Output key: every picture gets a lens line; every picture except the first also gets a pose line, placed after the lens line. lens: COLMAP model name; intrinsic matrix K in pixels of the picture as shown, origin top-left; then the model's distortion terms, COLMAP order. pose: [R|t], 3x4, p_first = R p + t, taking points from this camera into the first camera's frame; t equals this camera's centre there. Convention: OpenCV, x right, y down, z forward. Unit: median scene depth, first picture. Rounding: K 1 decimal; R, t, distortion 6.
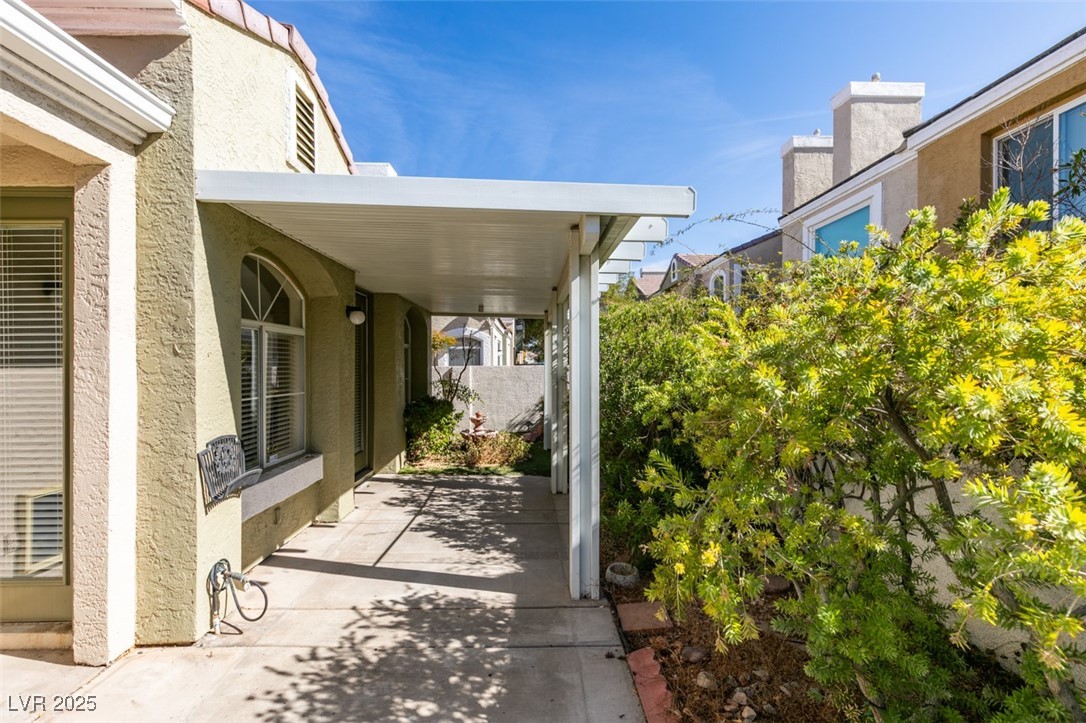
lens RADIAL K [[490.4, 0, 543.8], [0, 490.4, 332.3], [0, 0, 1]] dist [0.007986, -0.002202]
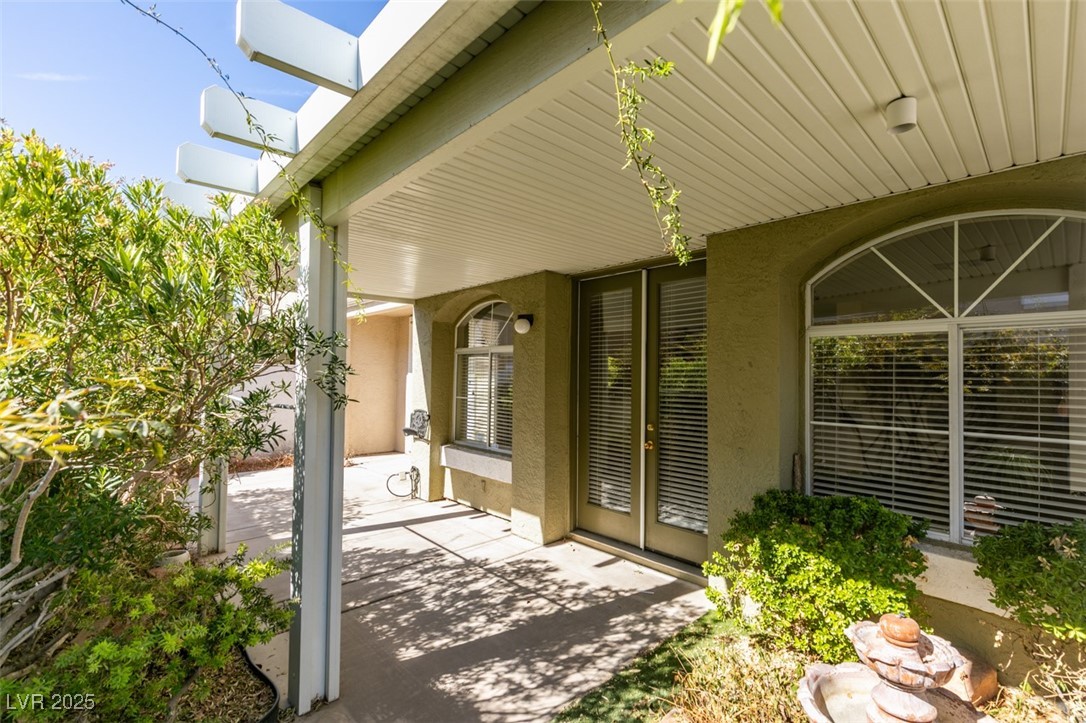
lens RADIAL K [[490.4, 0, 535.9], [0, 490.4, 360.9], [0, 0, 1]] dist [0.007986, -0.002202]
pose [[-0.761135, -0.019069, -0.648313, 0.198663], [0.037060, 0.996656, -0.072825, 0.109670], [0.647534, -0.079456, -0.757883, 1.793171]]
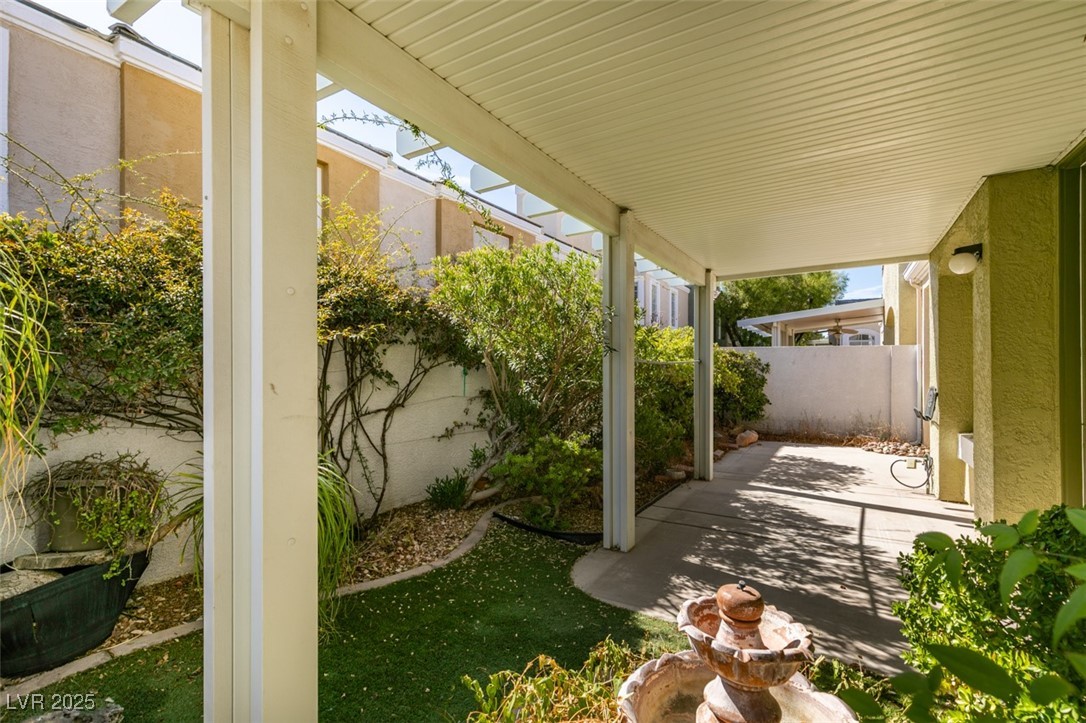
lens RADIAL K [[490.4, 0, 539.1], [0, 490.4, 366.7], [0, 0, 1]] dist [0.007986, -0.002202]
pose [[-0.834632, 0.003278, 0.550798, -0.274076], [-0.033711, 0.997804, -0.057021, 0.175454], [-0.549775, -0.066159, -0.832689, 1.959312]]
